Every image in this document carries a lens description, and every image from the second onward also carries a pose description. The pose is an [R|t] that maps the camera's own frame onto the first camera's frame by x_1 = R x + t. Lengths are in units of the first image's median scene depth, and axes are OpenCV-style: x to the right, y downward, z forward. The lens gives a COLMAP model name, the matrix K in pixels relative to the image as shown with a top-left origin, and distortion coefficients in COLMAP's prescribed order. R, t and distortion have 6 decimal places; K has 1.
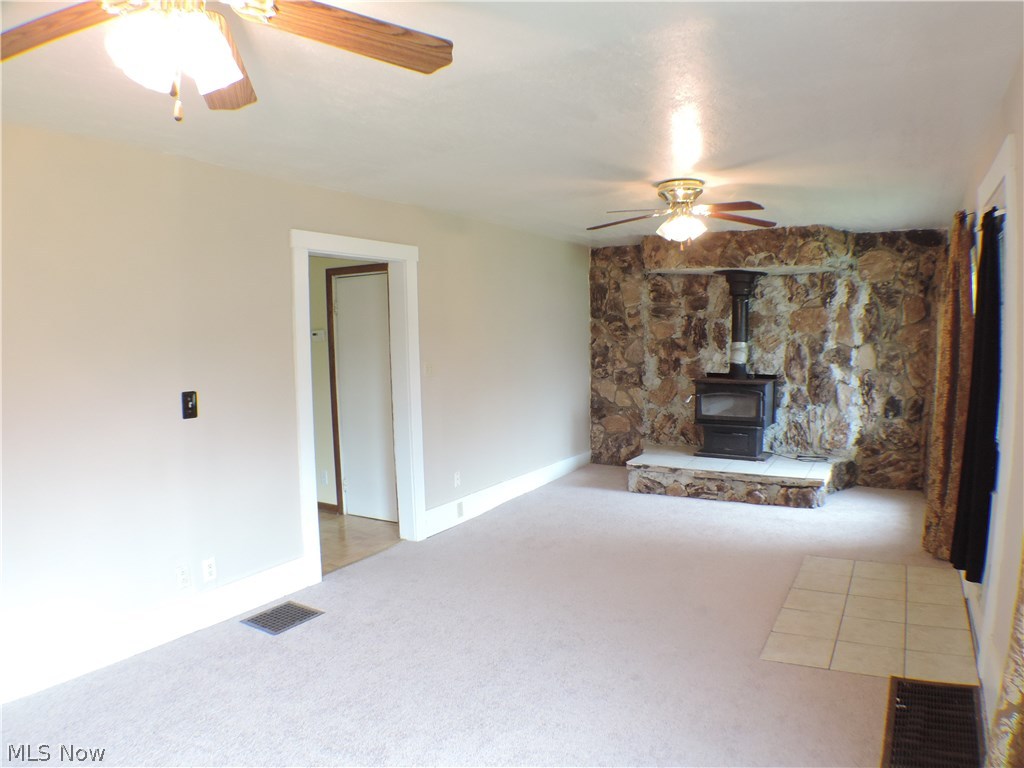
lens RADIAL K [[676.0, 0, 512.0], [0, 676.0, 384.0], [0, 0, 1]] dist [-0.164253, 0.024123]
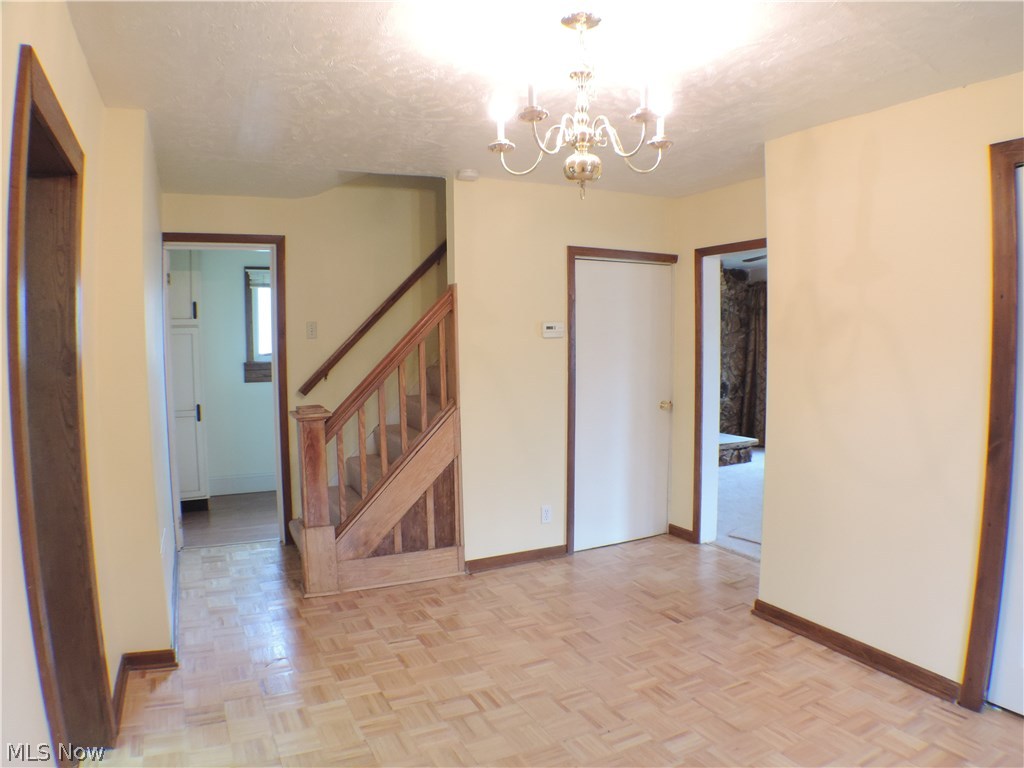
lens RADIAL K [[676.0, 0, 512.0], [0, 676.0, 384.0], [0, 0, 1]] dist [-0.164253, 0.024123]
pose [[0.540729, -0.039264, 0.840280, -0.985121], [0.061670, 0.998072, 0.006951, -0.018419], [-0.838933, 0.048061, 0.542108, 0.626648]]
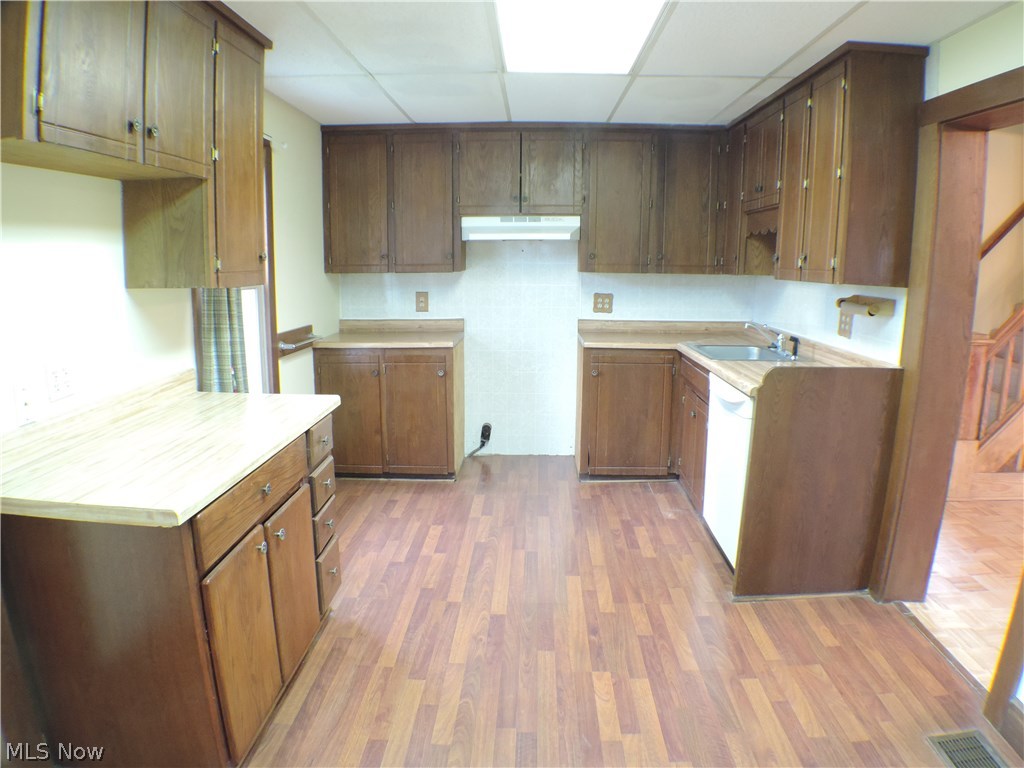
lens RADIAL K [[657.0, 0, 507.0], [0, 657.0, 384.4], [0, 0, 1]] dist [-0.168530, 0.024765]
pose [[0.878917, -0.056788, 0.473582, -1.317609], [0.002832, 0.993491, 0.113874, -0.023439], [-0.476966, -0.098744, 0.873357, 0.826572]]
